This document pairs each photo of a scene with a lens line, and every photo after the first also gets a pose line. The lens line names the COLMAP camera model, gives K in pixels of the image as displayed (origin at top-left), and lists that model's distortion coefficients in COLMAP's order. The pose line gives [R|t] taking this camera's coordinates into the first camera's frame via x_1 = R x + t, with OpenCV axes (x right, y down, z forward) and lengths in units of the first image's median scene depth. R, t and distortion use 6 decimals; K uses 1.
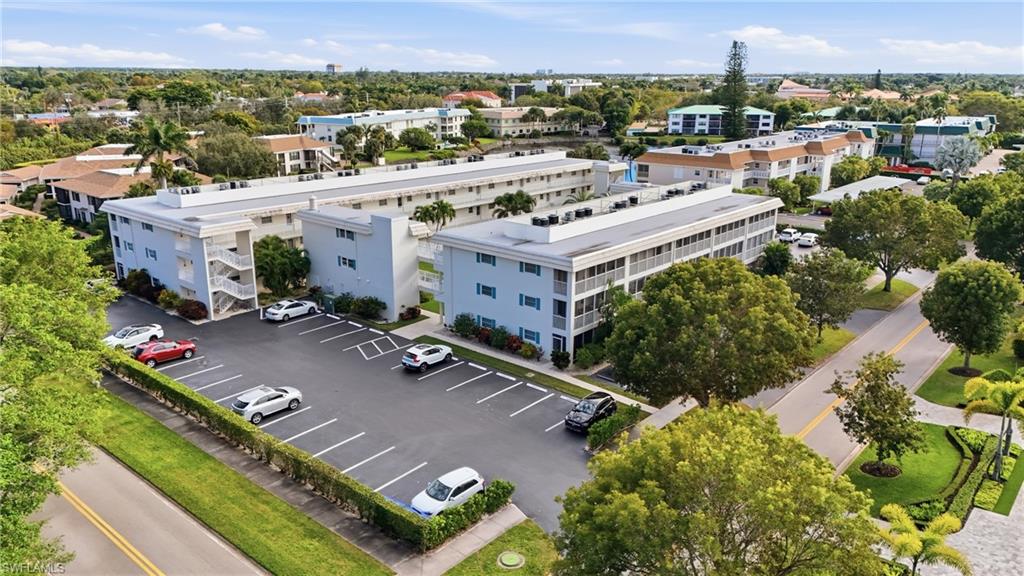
lens RADIAL K [[744.3, 0, 512.0], [0, 744.3, 288.0], [0, 0, 1]] dist [0.050510, -0.033826]
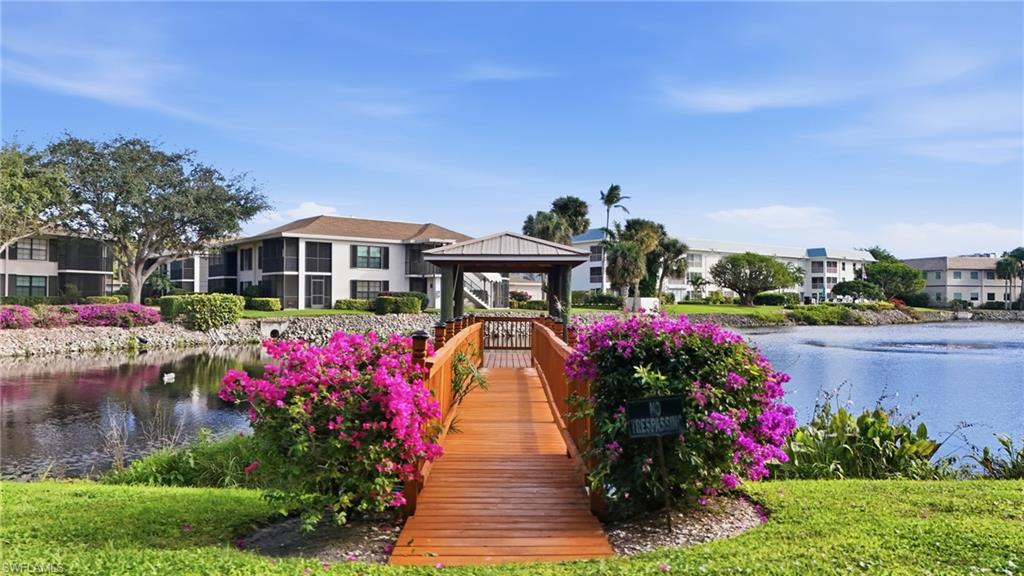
lens RADIAL K [[744.3, 0, 512.0], [0, 744.3, 288.0], [0, 0, 1]] dist [0.050510, -0.033826]
pose [[0.895564, -0.005364, -0.444900, -0.051819], [-0.125599, 0.956212, -0.264355, -0.052560], [0.426837, 0.292626, 0.855676, 0.490269]]
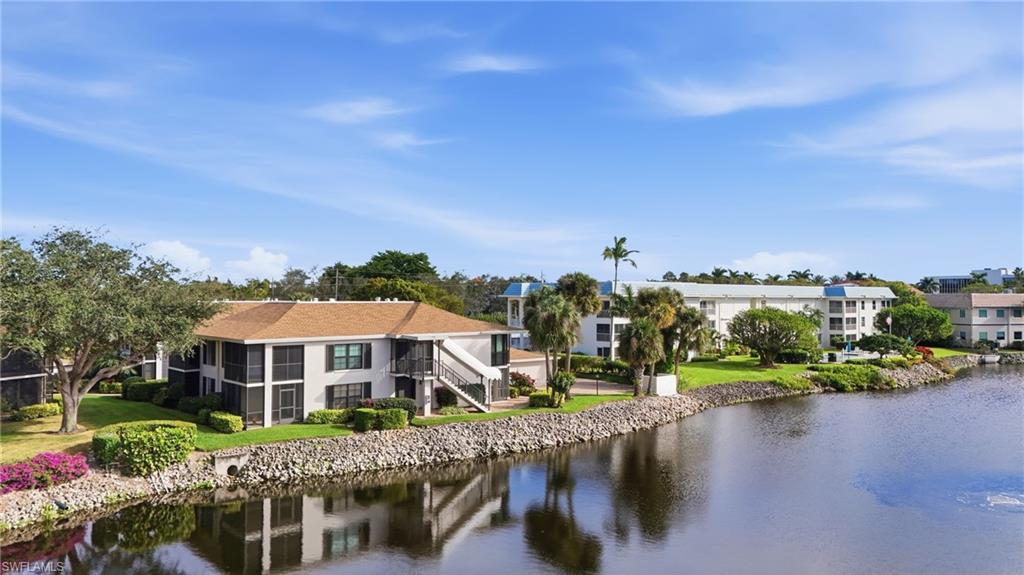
lens RADIAL K [[743.7, 0, 512.0], [0, 743.7, 287.5], [0, 0, 1]] dist [0.032455, -0.010390]
pose [[0.896528, -0.007950, -0.442916, -0.065986], [-0.120838, 0.957533, -0.261781, -0.088067], [0.426187, 0.288215, 0.857494, 0.508107]]
